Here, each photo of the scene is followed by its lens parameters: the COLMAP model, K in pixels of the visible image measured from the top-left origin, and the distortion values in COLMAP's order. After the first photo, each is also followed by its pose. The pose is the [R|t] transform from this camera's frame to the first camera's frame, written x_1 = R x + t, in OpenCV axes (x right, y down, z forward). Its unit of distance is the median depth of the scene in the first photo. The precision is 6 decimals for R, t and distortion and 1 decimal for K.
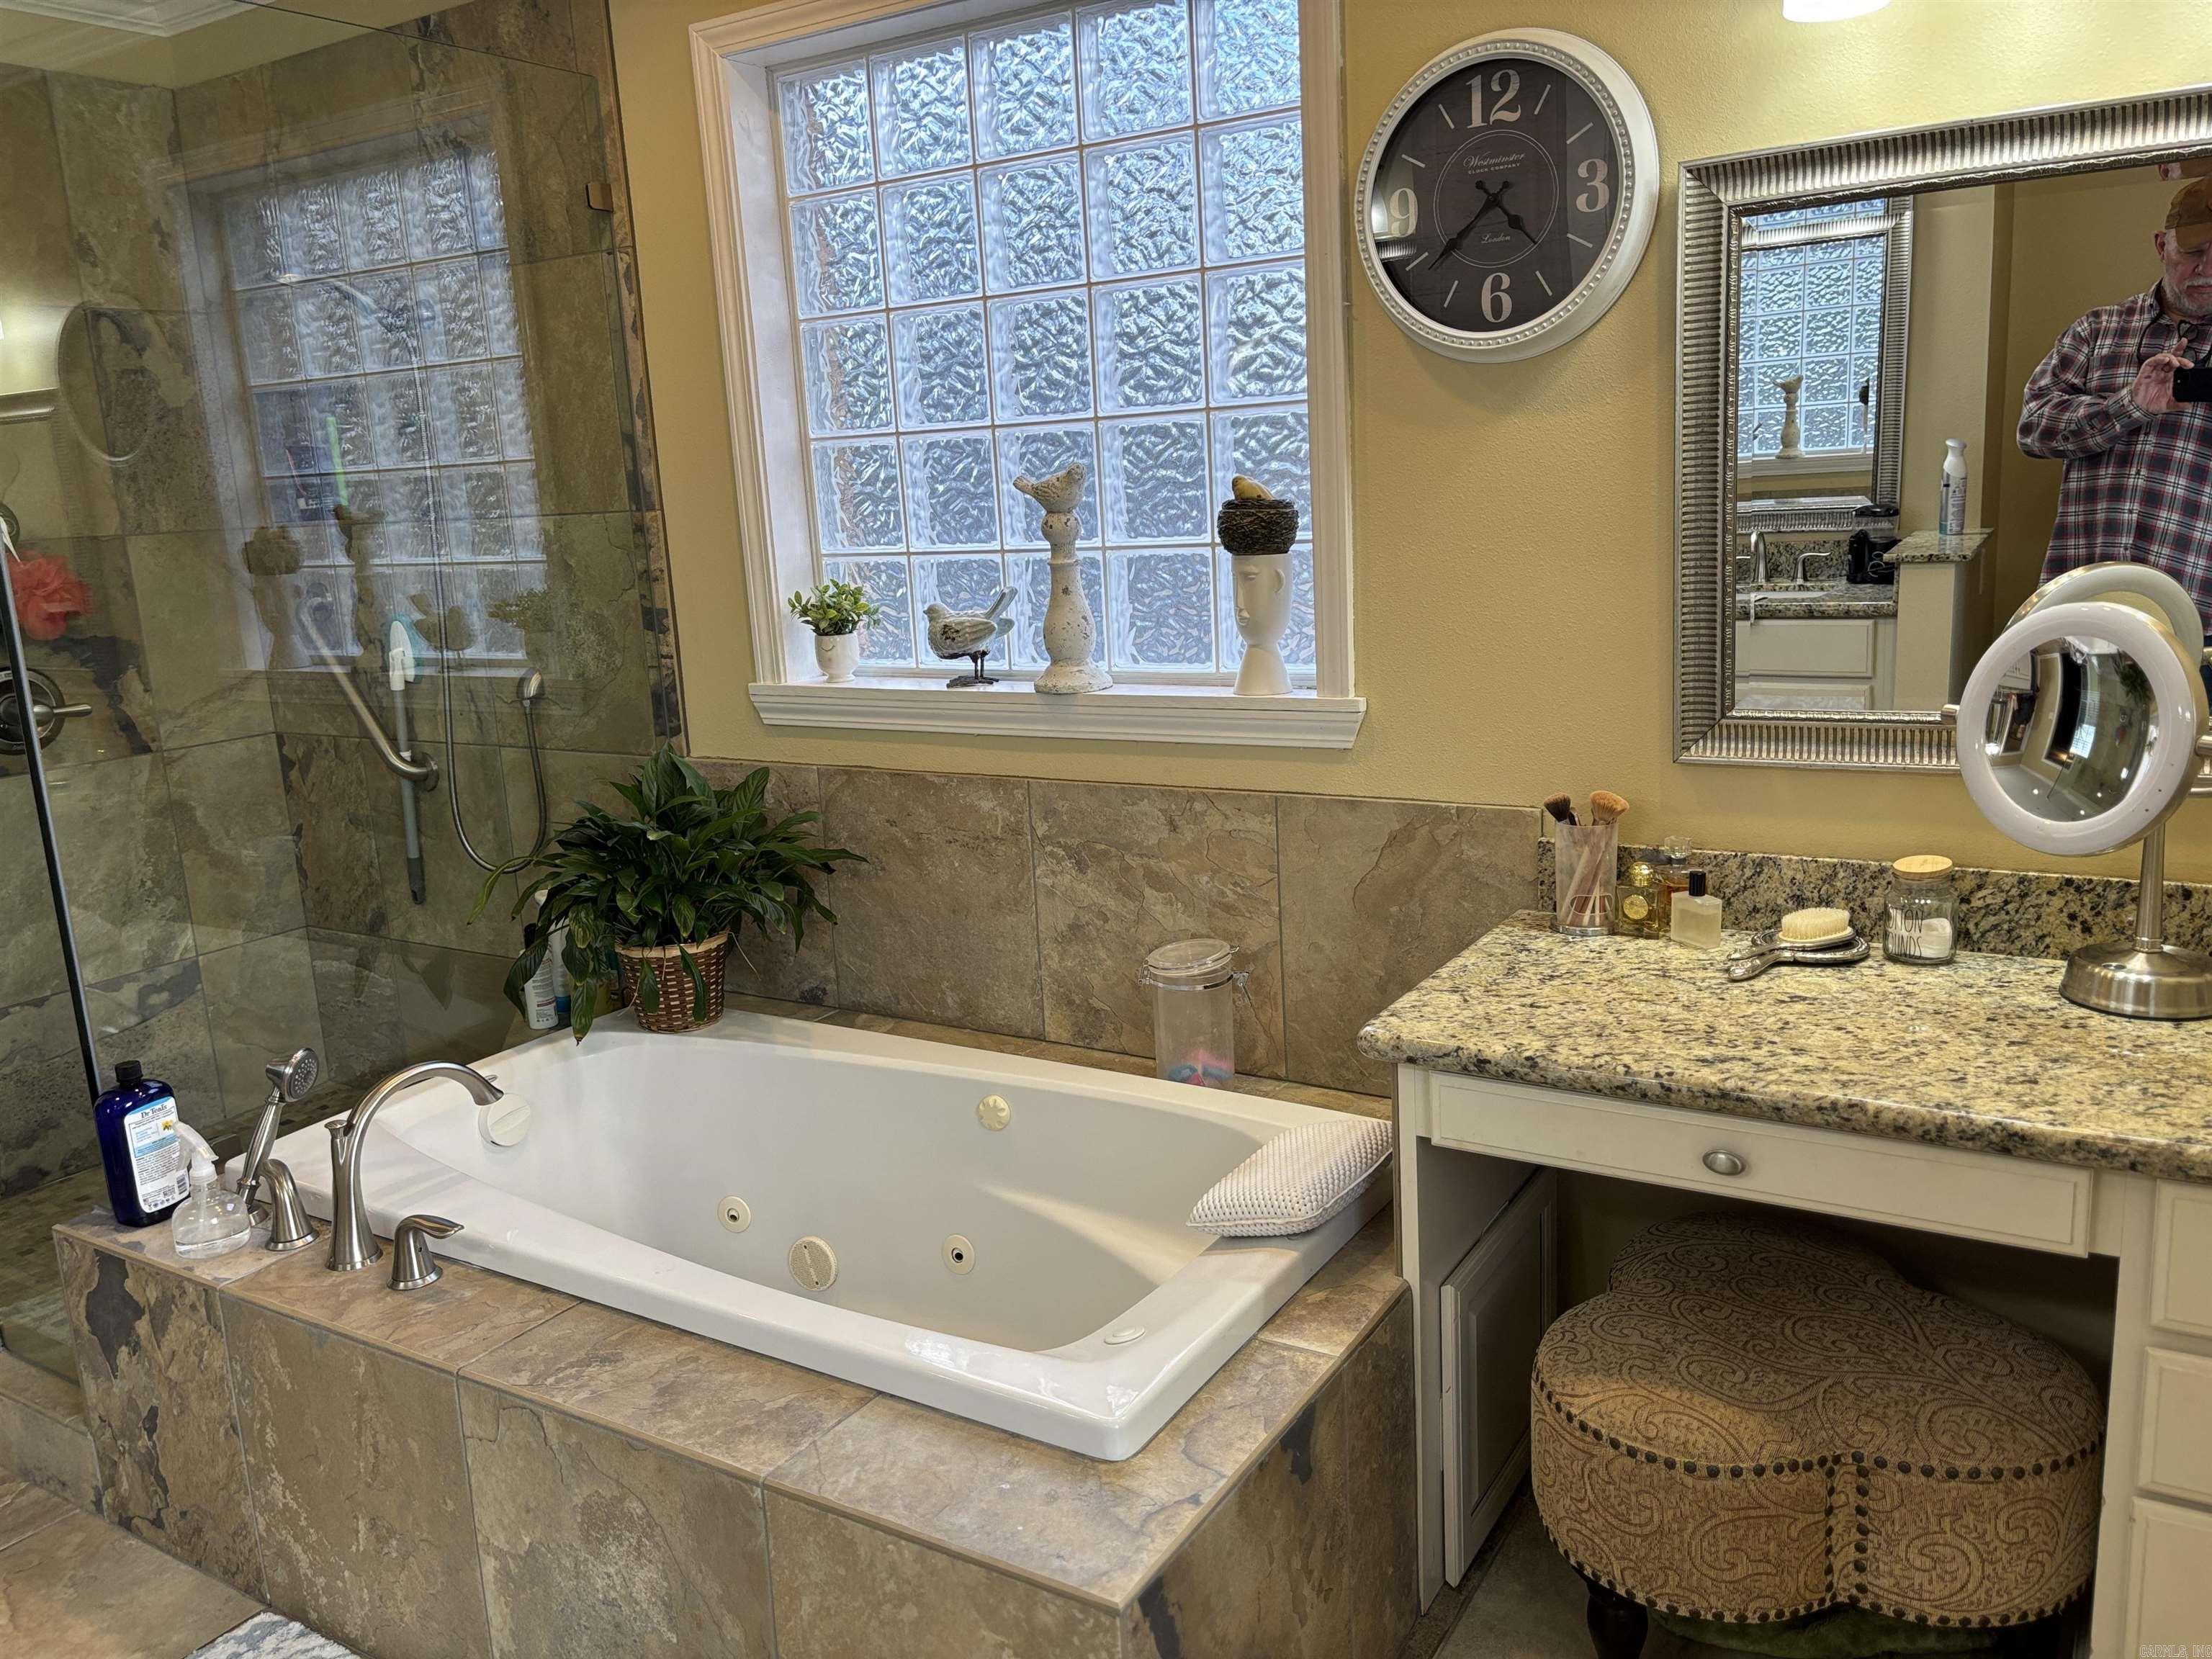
lens RADIAL K [[1672.0, 0, 1115.8], [0, 1672.0, 820.8], [0, 0, 1]] dist [0.032840, -0.011564]
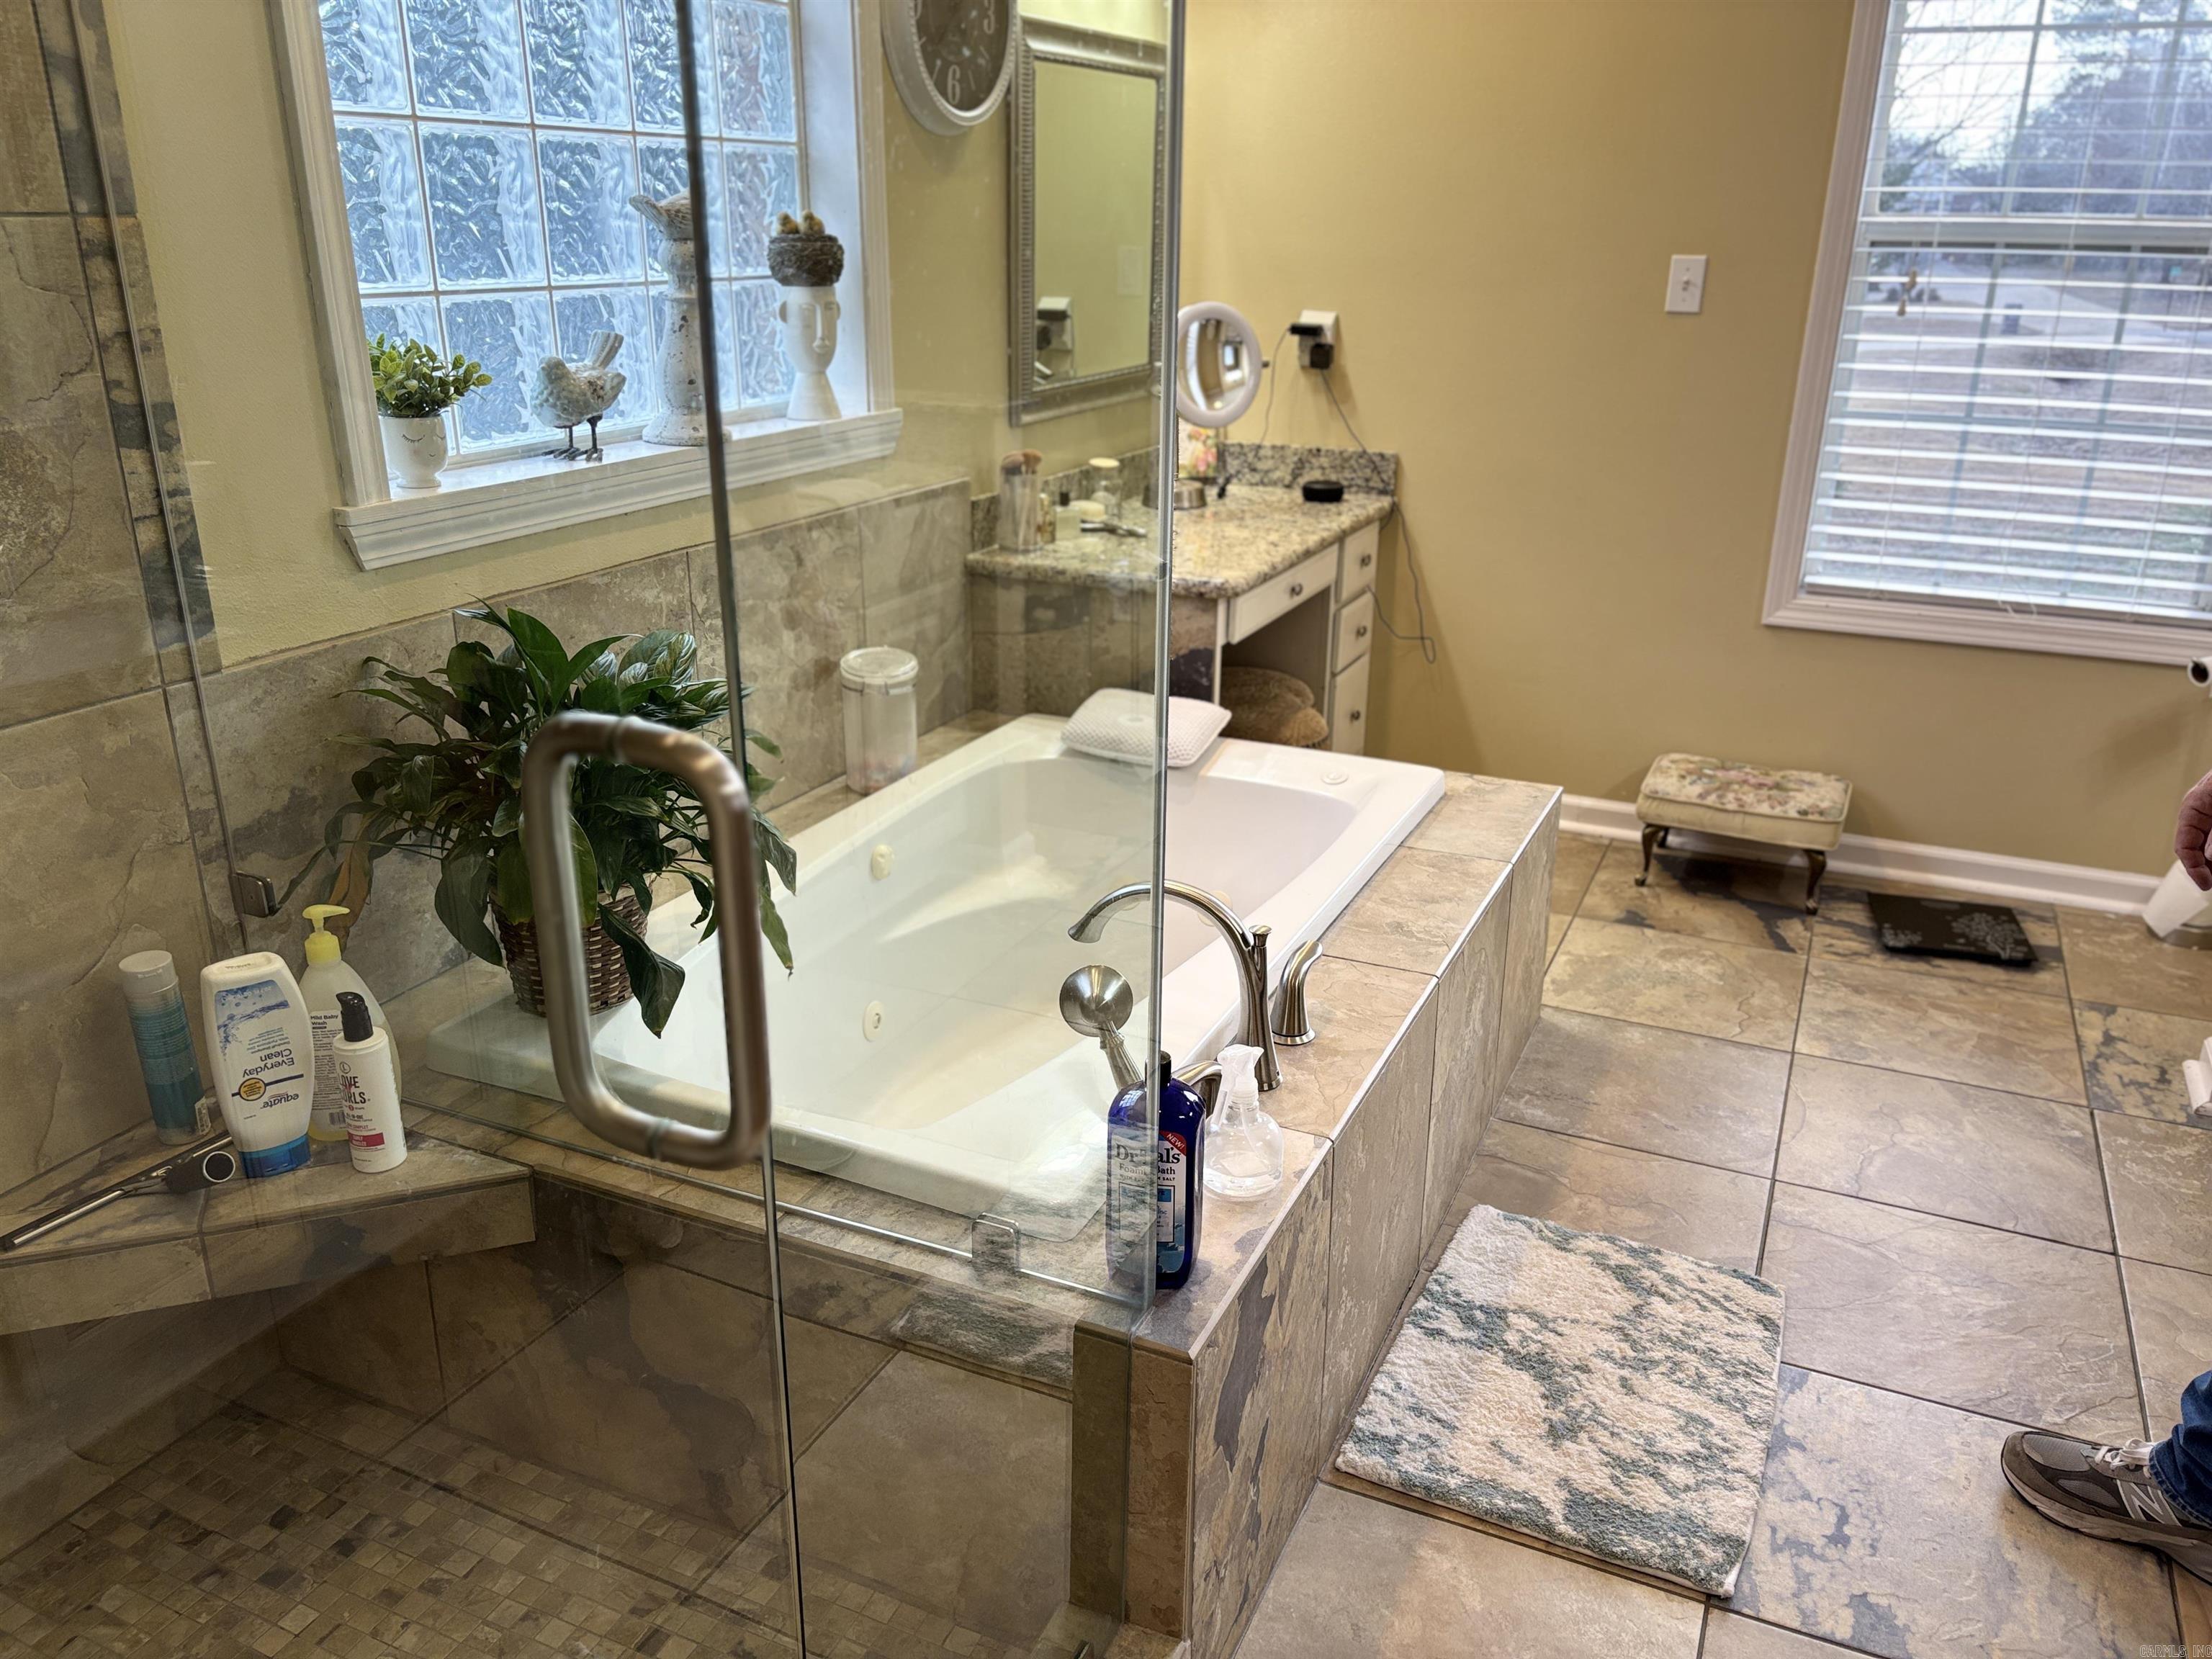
lens RADIAL K [[1672.0, 0, 1112.2], [0, 1672.0, 836.2], [0, 0, 1]] dist [0.032840, -0.011564]
pose [[-0.108440, -0.293681, 0.949733, -0.959419], [0.213413, 0.926214, 0.310776, -0.111632], [-0.970925, 0.236386, -0.037763, 0.831813]]
